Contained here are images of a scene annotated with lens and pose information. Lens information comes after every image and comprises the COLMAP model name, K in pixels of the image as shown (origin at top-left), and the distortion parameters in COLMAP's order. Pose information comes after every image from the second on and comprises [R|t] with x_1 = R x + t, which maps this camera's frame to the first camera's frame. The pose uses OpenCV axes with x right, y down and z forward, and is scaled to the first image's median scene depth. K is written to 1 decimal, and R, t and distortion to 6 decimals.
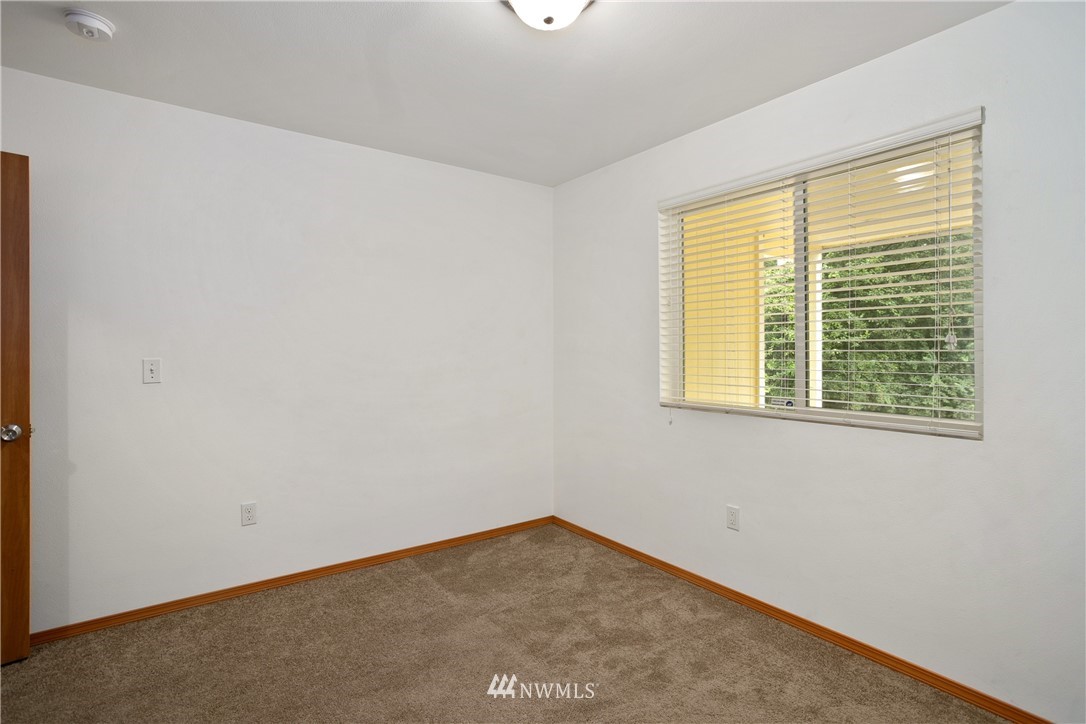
lens RADIAL K [[556.8, 0, 543.0], [0, 556.8, 362.0], [0, 0, 1]] dist [-0.001387, 0.014875]
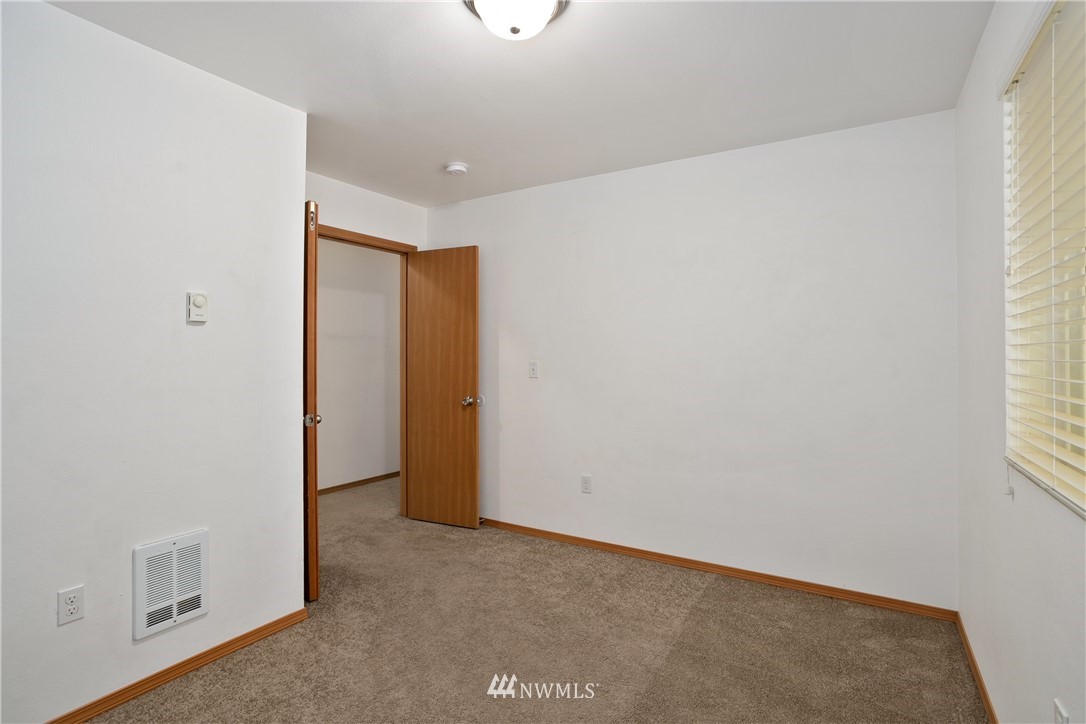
lens RADIAL K [[554.8, 0, 540.2], [0, 554.8, 362.0], [0, 0, 1]] dist [-0.048120, 0.028481]
pose [[0.357378, 0.015067, -0.933838, 0.679219], [-0.021882, 0.999730, 0.007757, -0.016737], [0.933704, 0.017662, 0.357611, 0.489620]]
